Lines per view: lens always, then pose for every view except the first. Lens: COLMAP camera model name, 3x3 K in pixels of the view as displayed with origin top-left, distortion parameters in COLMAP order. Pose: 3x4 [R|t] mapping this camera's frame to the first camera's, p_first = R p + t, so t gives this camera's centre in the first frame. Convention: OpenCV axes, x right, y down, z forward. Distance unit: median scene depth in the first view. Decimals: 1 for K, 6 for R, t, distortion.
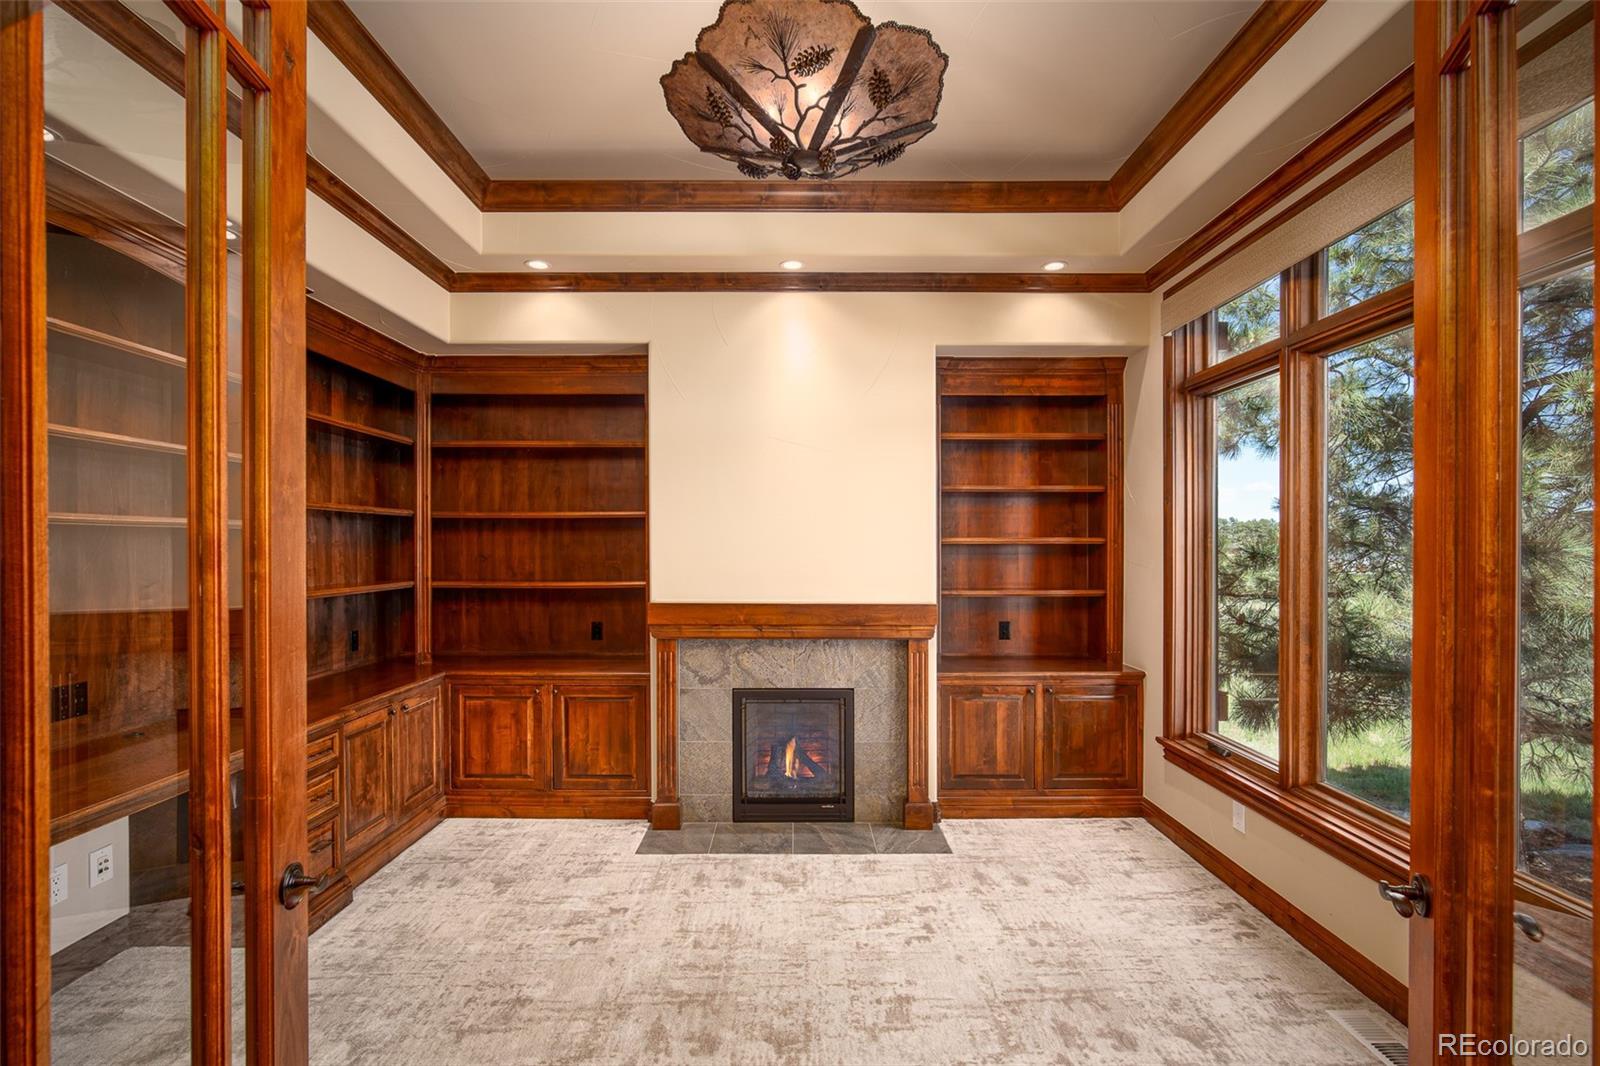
lens RADIAL K [[693.9, 0, 800.0], [0, 693.9, 540.6], [0, 0, 1]] dist [-0.010095, 0.001828]
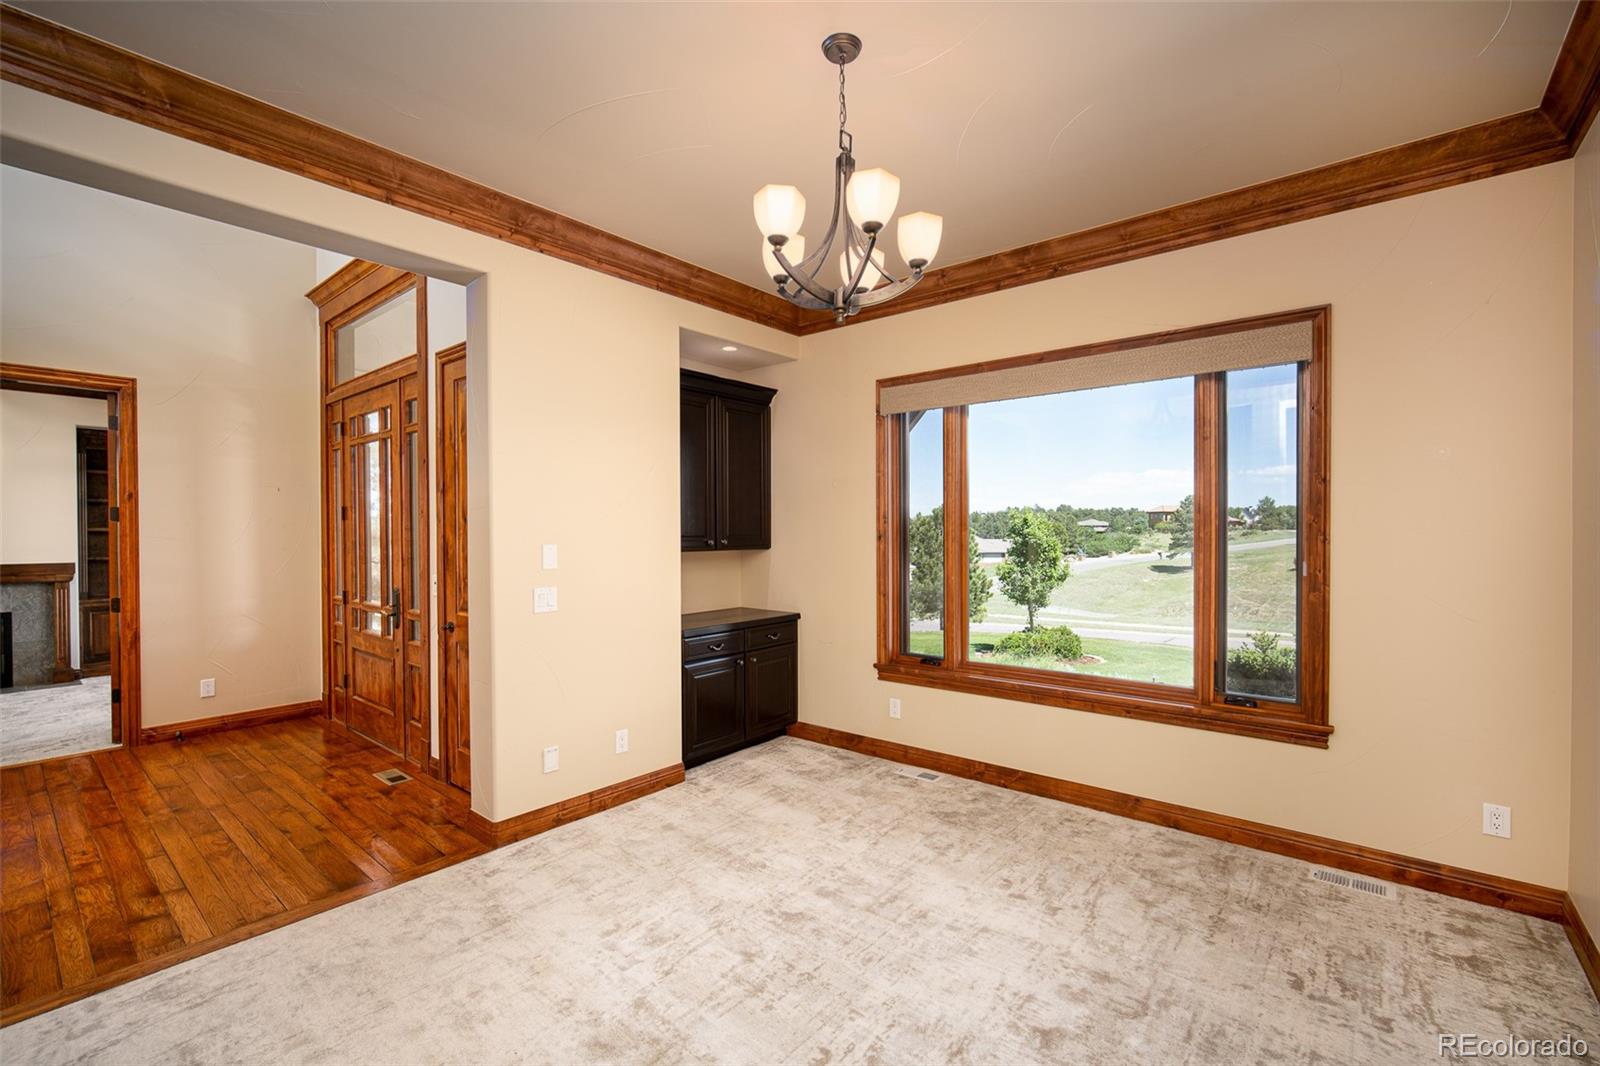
lens RADIAL K [[693.9, 0, 800.0], [0, 693.9, 533.7], [0, 0, 1]] dist [-0.010095, 0.001828]
pose [[0.647119, -0.003646, 0.762380, 0.043444], [0.000759, 0.999991, 0.004139, 0.006013], [-0.762388, -0.002100, 0.647116, -1.689570]]
